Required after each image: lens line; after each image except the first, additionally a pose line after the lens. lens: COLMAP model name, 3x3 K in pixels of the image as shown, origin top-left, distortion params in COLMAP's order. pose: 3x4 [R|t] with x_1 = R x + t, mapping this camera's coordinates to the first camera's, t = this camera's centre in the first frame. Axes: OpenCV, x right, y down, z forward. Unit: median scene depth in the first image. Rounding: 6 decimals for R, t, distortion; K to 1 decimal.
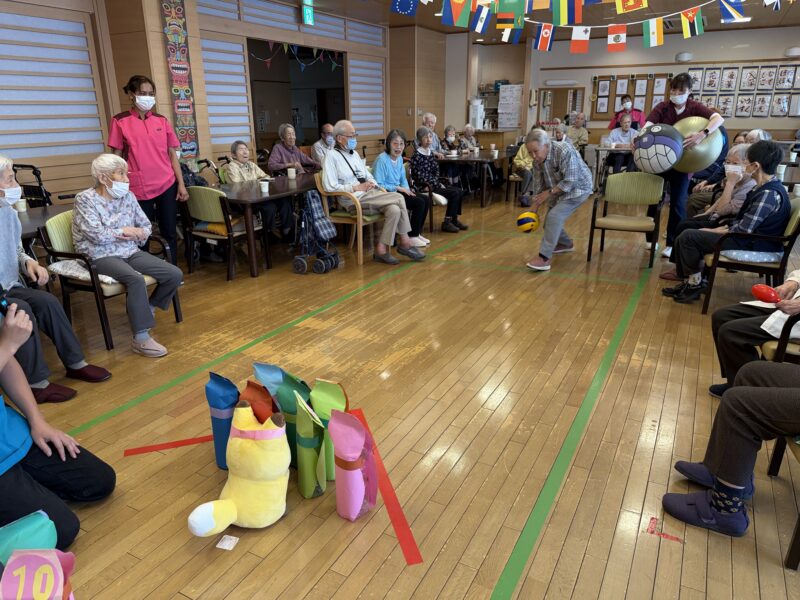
lens RADIAL K [[560.4, 0, 399.8], [0, 560.4, 305.9], [0, 0, 1]] dist [0.024105, -0.030980]
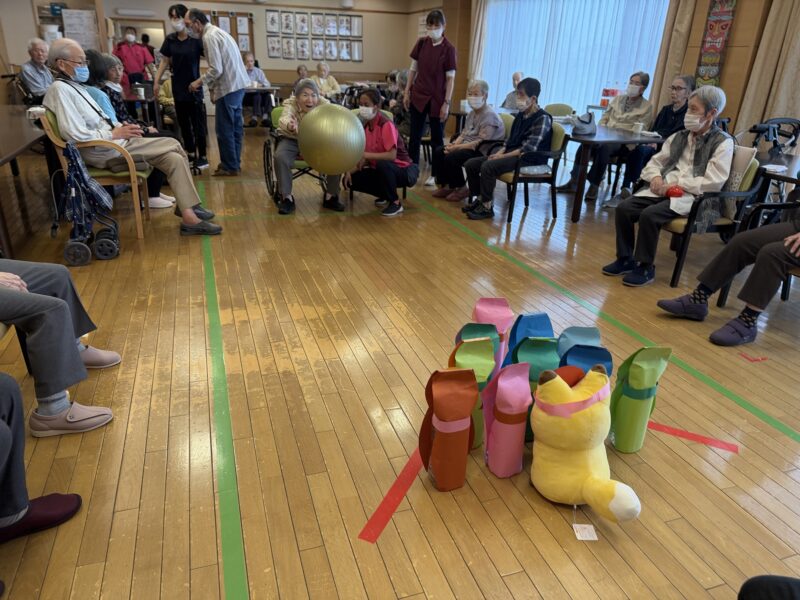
lens RADIAL K [[560.4, 0, 402.3], [0, 560.4, 305.3], [0, 0, 1]] dist [0.024105, -0.030980]
pose [[0.688300, -0.260247, 0.677137, -0.392058], [0.199698, 0.965344, 0.168024, -0.049481], [-0.697398, 0.019572, 0.716417, 0.231067]]
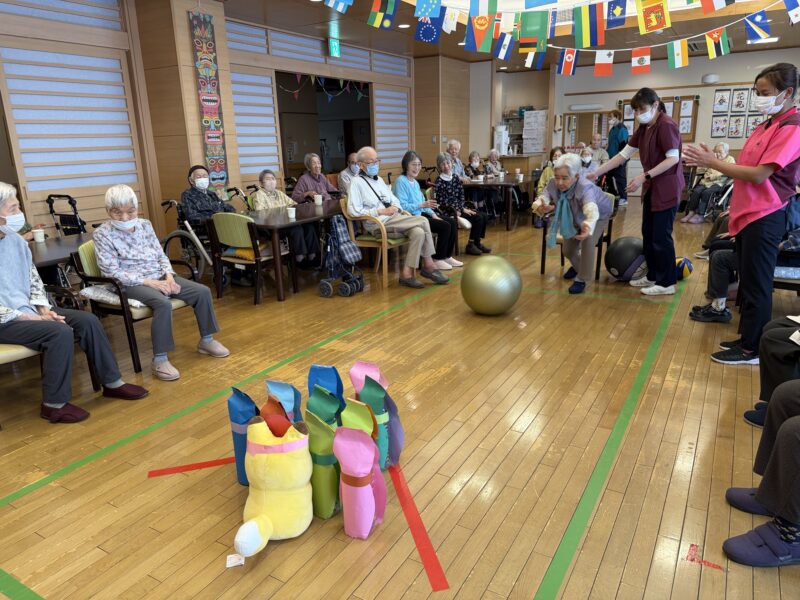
lens RADIAL K [[560.4, 0, 401.9], [0, 560.4, 306.0], [0, 0, 1]] dist [0.024105, -0.030980]
pose [[0.998982, -0.008761, -0.044260, 0.002608], [0.006638, 0.998830, -0.047897, 0.007105], [0.044628, 0.047554, 0.997871, 0.005858]]
